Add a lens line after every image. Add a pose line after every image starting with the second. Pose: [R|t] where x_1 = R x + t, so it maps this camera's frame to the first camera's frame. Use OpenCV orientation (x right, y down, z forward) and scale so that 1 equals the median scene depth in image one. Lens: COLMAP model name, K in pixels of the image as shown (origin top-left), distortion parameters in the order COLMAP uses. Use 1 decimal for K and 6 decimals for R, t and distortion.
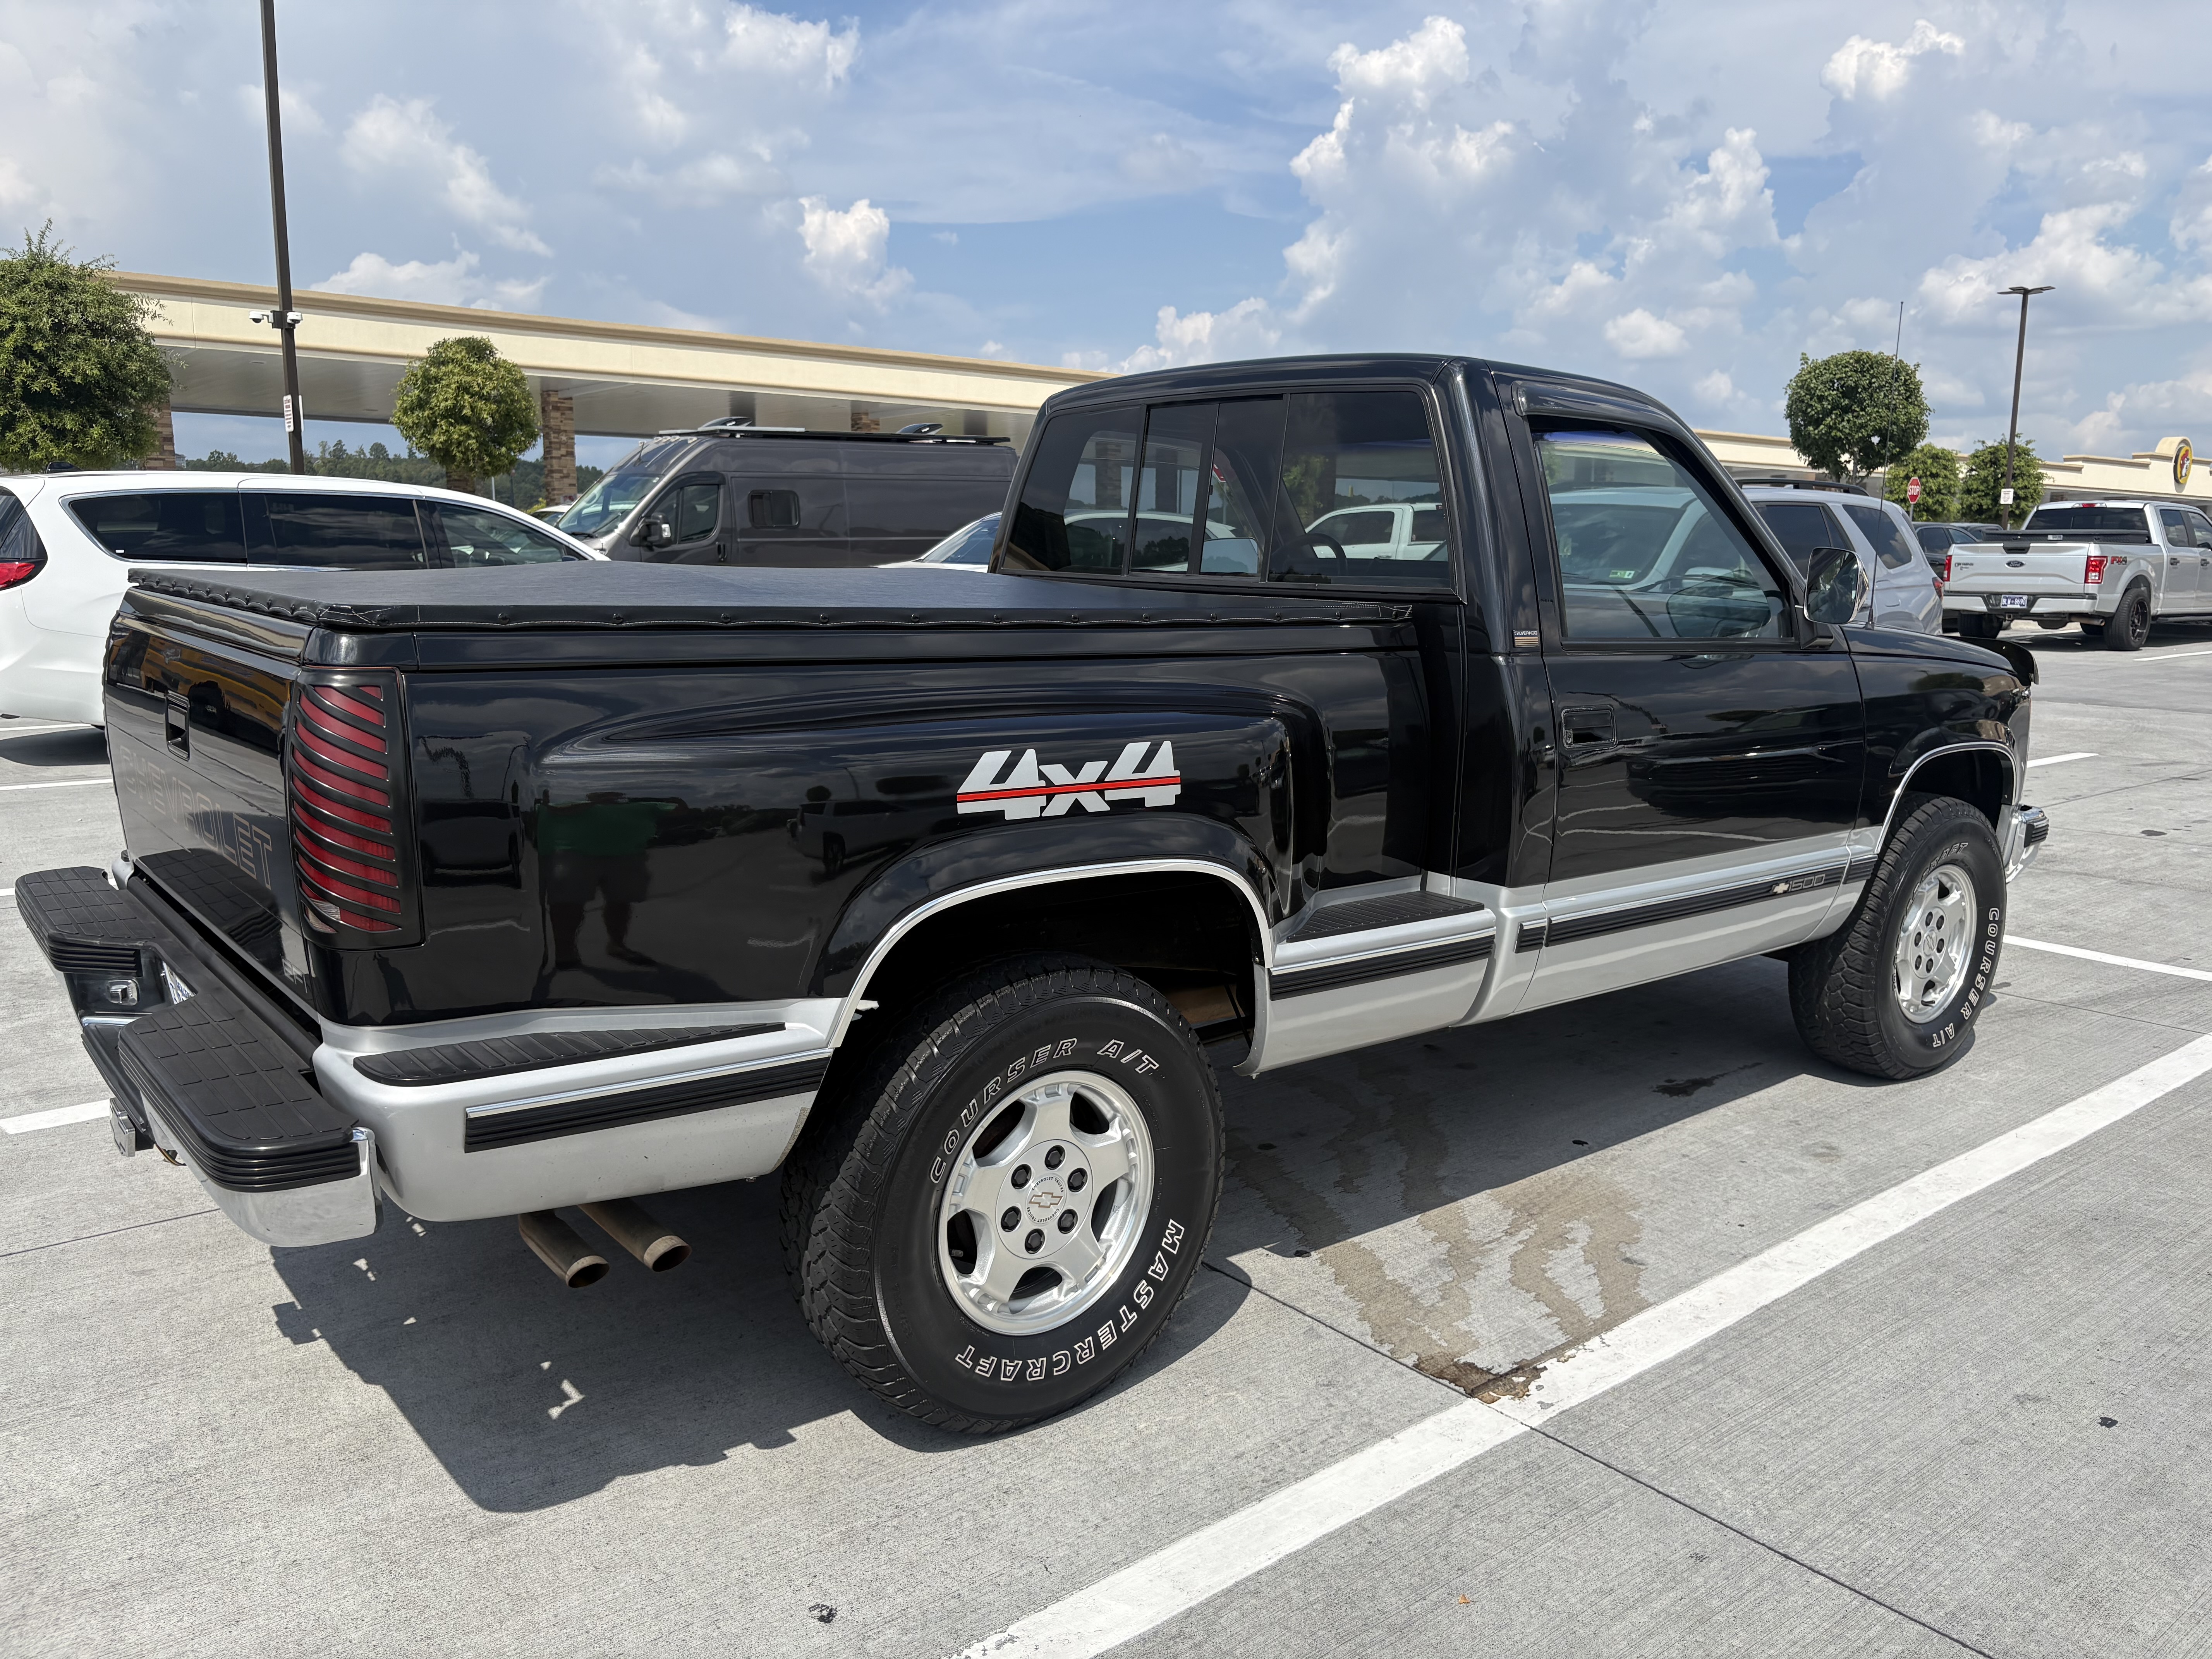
lens RADIAL K [[1660.9, 0, 1106.0], [0, 1660.9, 829.5], [0, 0, 1]] dist [0.011285, 0.001534]
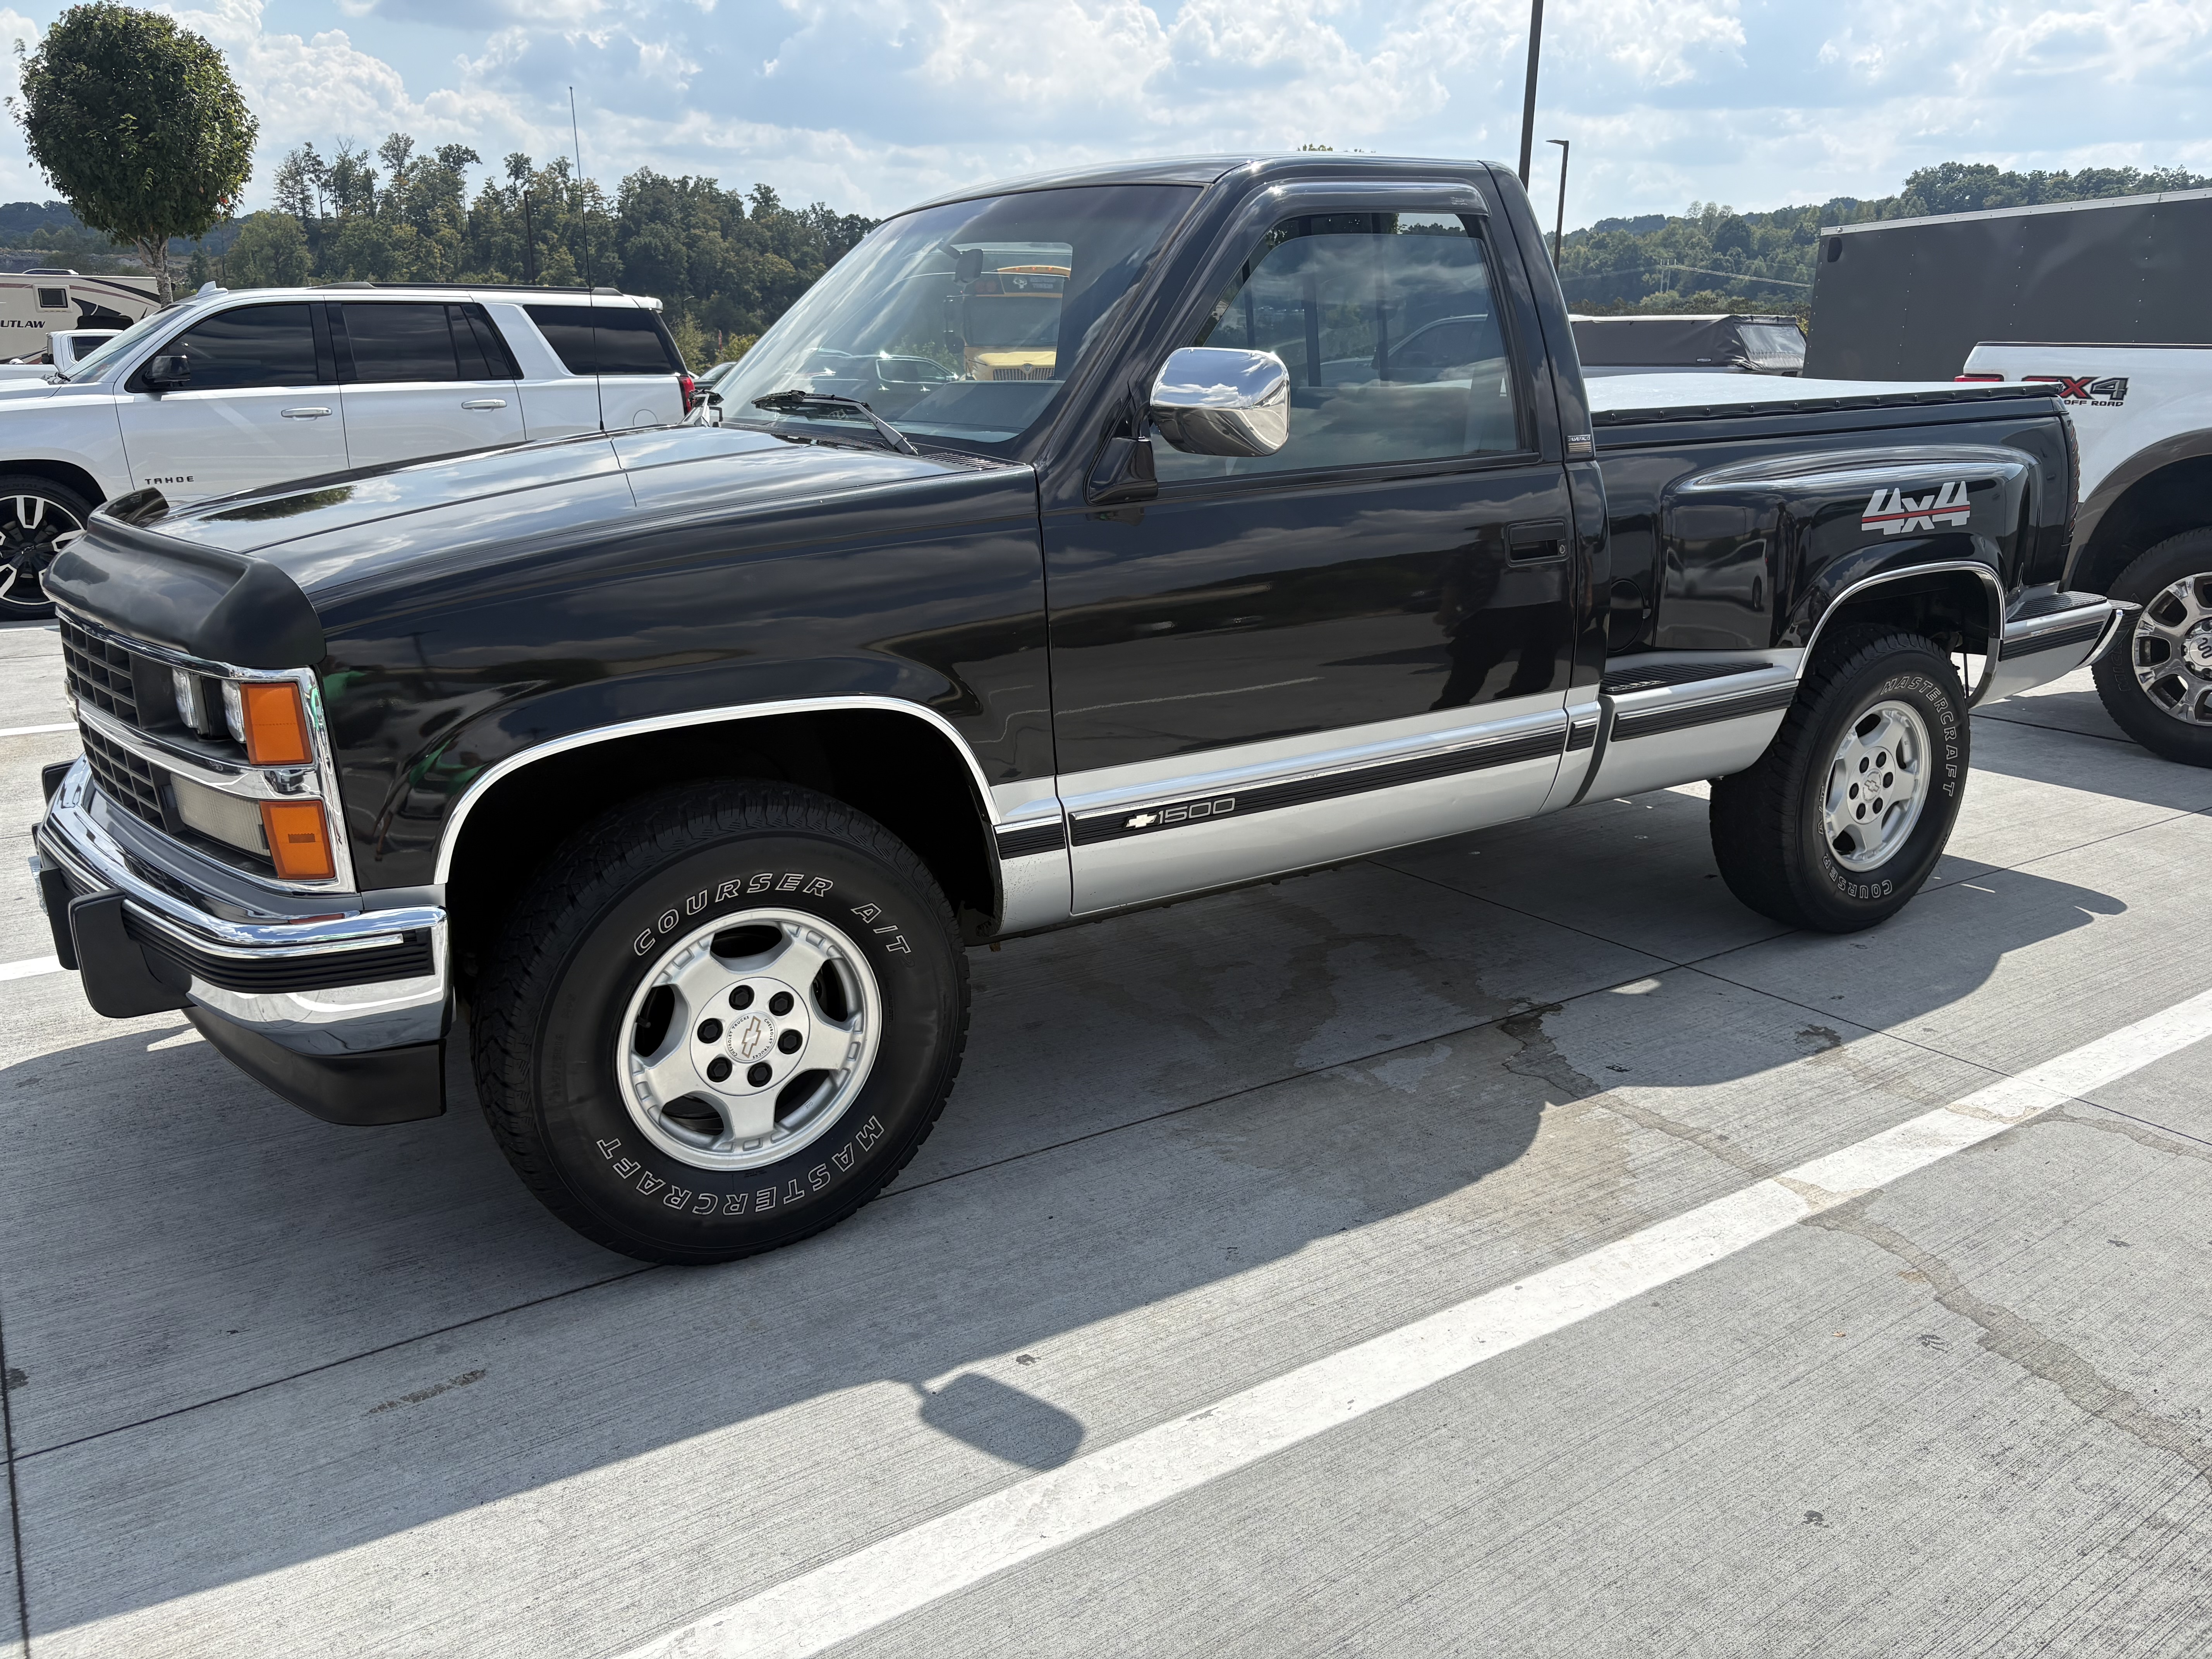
lens RADIAL K [[1660.9, 0, 1106.0], [0, 1660.9, 829.5], [0, 0, 1]] dist [0.011285, 0.001534]
pose [[0.995963, -0.009133, -0.089298, -0.493601], [0.020941, 0.991001, 0.132210, 0.034896], [0.087287, -0.133546, 0.987191, -0.479556]]
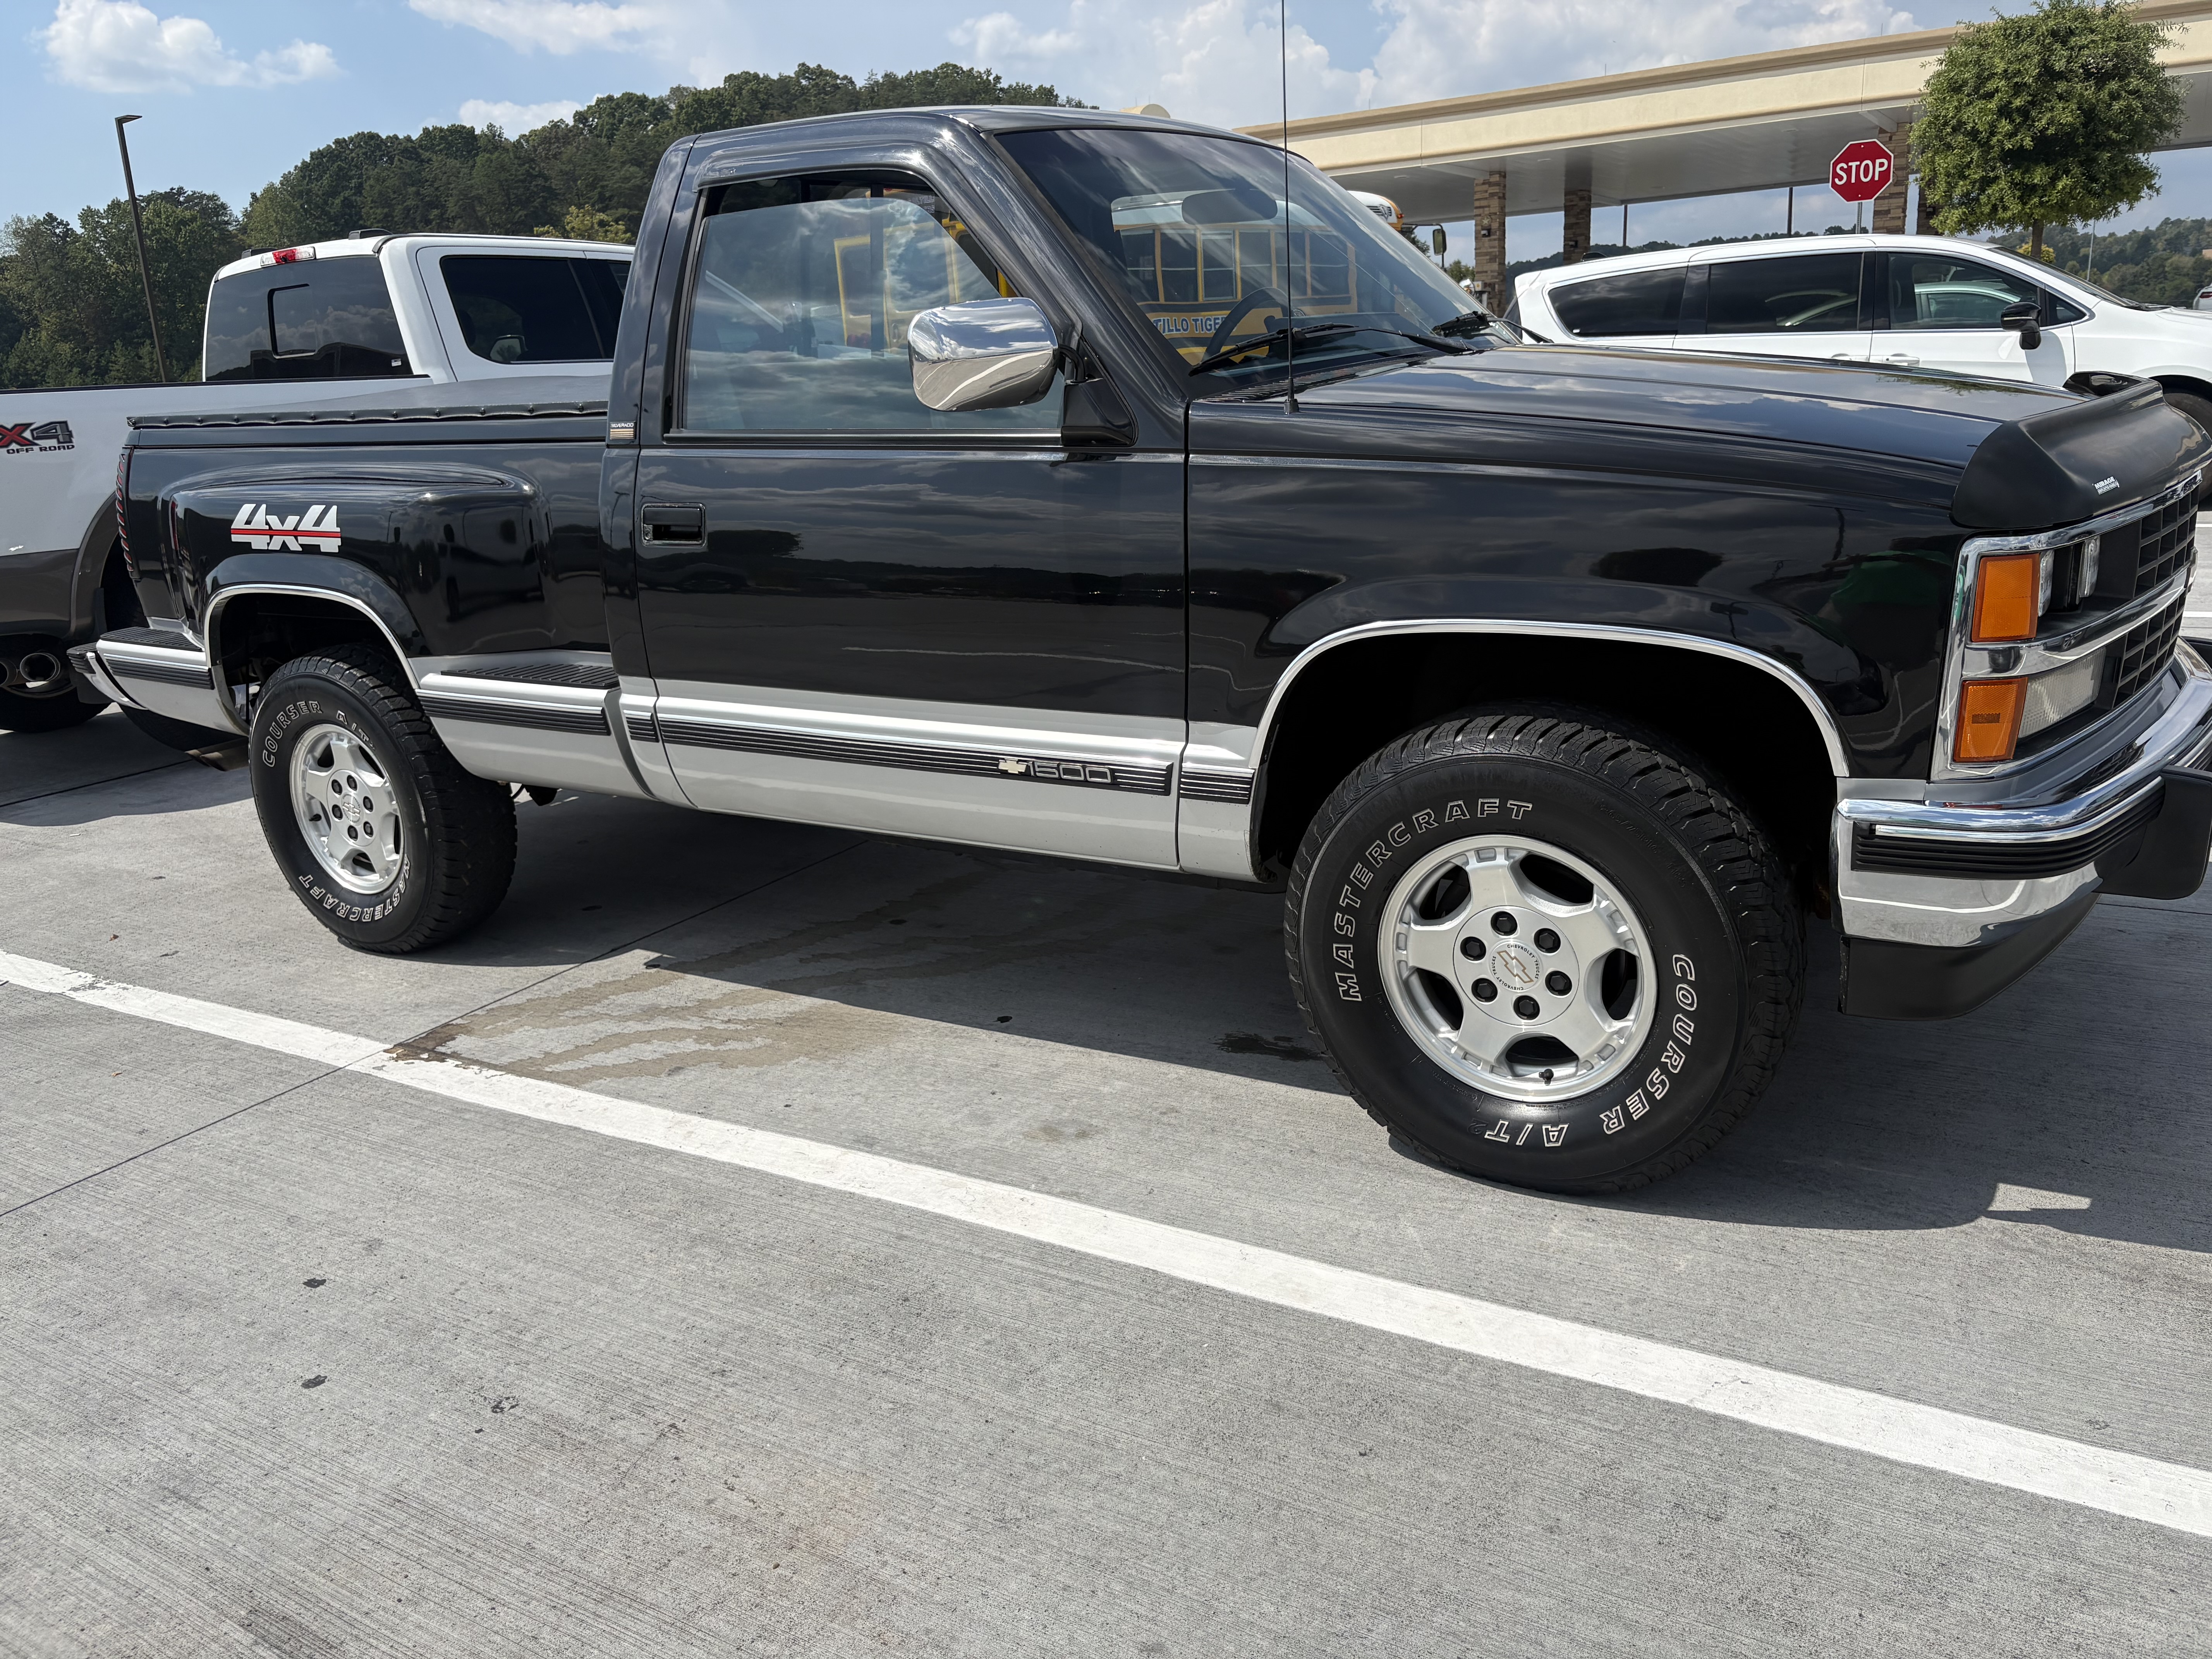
lens RADIAL K [[1659.6, 0, 1106.0], [0, 1659.6, 829.5], [0, 0, 1]] dist [0.050525, -0.063638]
pose [[0.338322, 0.225266, -0.913670, 1.337599], [-0.094611, 0.974148, 0.205143, -0.115121], [0.936262, 0.017039, 0.350889, 0.925812]]
